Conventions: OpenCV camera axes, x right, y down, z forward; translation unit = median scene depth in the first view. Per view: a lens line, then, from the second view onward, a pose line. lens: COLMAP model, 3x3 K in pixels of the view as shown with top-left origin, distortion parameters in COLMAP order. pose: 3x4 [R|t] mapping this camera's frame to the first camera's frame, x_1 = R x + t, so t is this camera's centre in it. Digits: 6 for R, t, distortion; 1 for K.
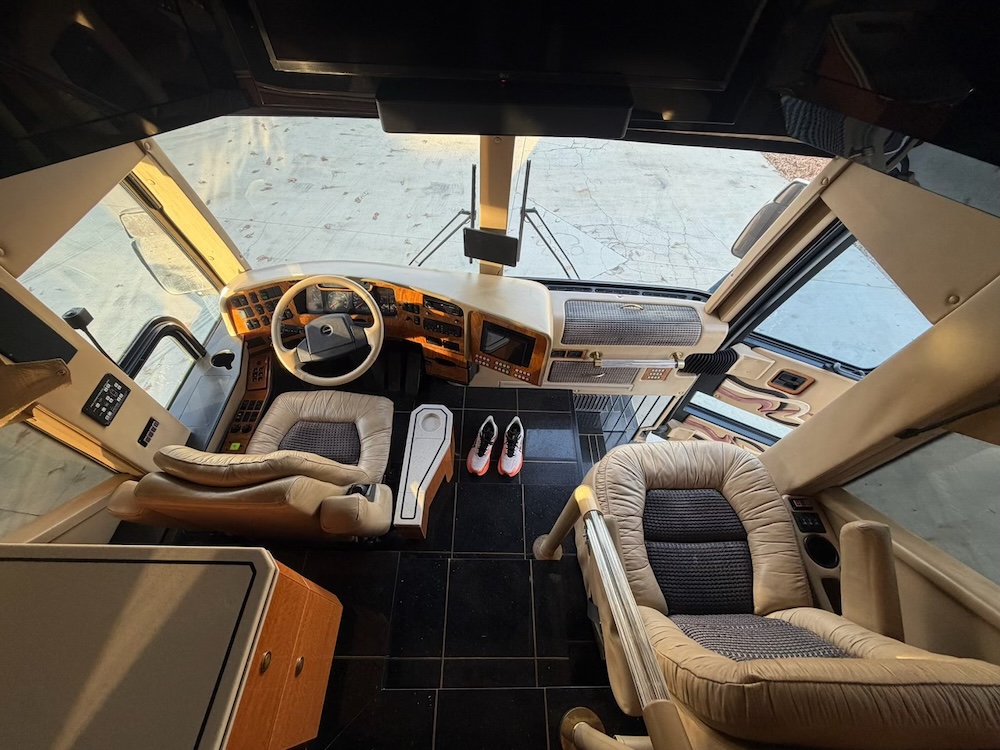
lens RADIAL K [[398.9, 0, 494.9], [0, 398.9, 372.2], [0, 0, 1]] dist [0.000872, 0.000414]
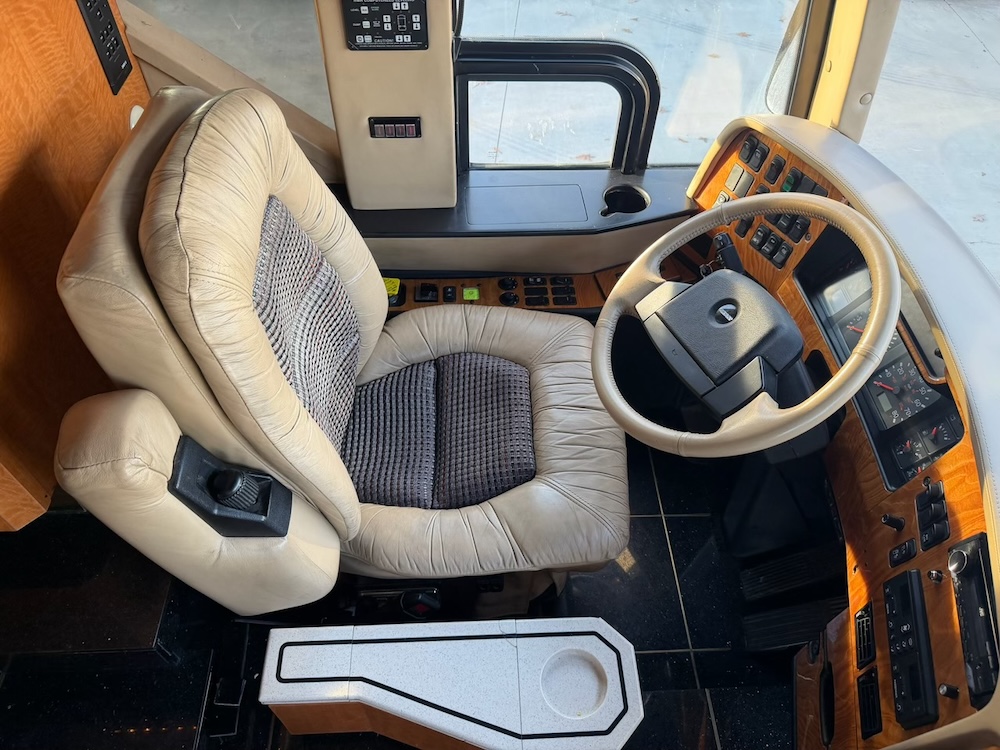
lens RADIAL K [[712.3, 0, 502.3], [0, 712.3, 372.8], [0, 0, 1]] dist [0.020014, -0.035127]
pose [[0.052554, 0.743979, -0.666133, 0.034449], [-0.811846, 0.420261, 0.405323, -0.163345], [0.581501, 0.519497, 0.626083, 0.464282]]
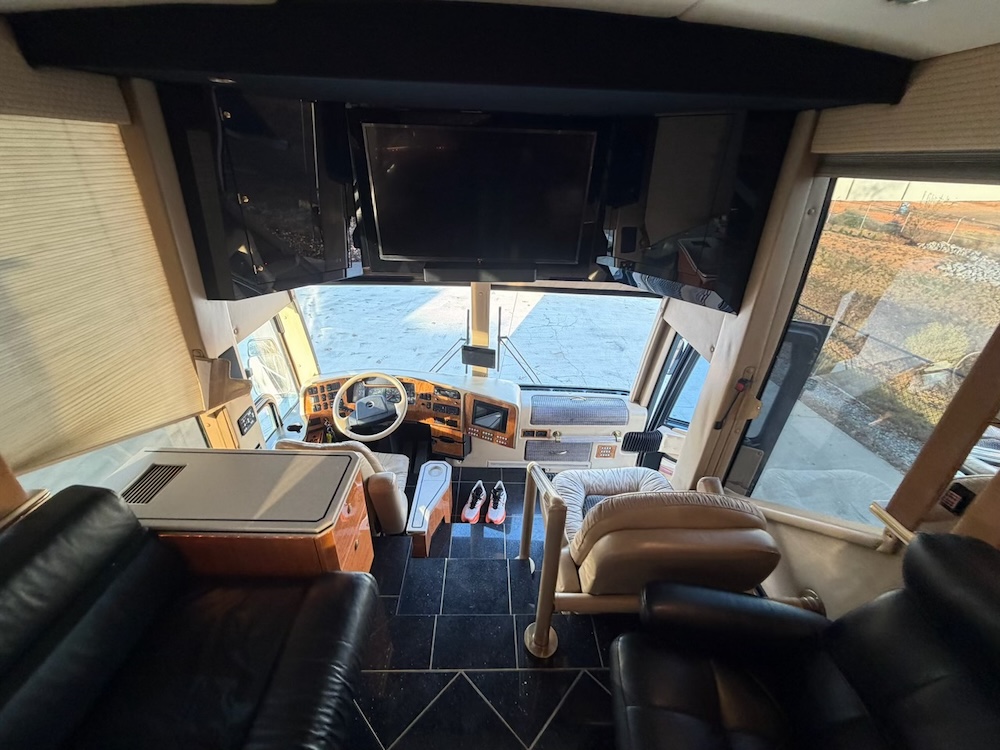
lens RADIAL K [[398.9, 0, 496.4], [0, 398.9, 368.1], [0, 0, 1]] dist [0.000872, 0.000414]
pose [[0.999798, -0.017138, 0.010463, 0.040721], [0.019958, 0.905430, -0.424026, 0.383815], [-0.002206, 0.424149, 0.905590, -0.392766]]
